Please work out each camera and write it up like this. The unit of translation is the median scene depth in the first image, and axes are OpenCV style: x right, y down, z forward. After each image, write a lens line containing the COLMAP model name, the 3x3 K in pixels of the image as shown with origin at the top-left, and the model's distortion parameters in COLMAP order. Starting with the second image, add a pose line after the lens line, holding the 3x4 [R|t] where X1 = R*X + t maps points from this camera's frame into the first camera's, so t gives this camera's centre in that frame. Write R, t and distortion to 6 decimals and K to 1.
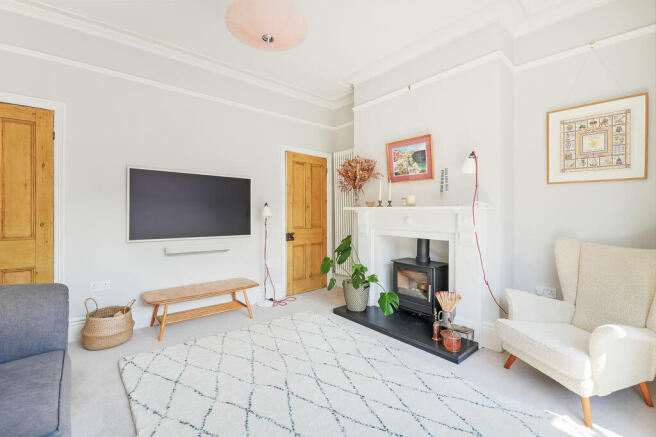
lens RADIAL K [[291.6, 0, 328.0], [0, 291.6, 218.5], [0, 0, 1]] dist [-0.001702, -0.000317]
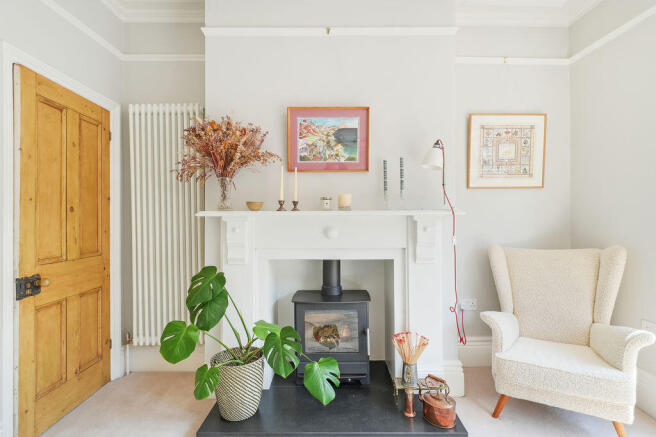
lens RADIAL K [[329.6, 0, 327.2], [0, 329.6, 204.5], [0, 0, 1]] dist [0.020772, -0.018789]
pose [[0.635262, 0.027921, 0.771792, -0.273482], [0.023919, 0.998156, -0.055798, -0.014177], [-0.771926, 0.053907, 0.633423, 0.518473]]
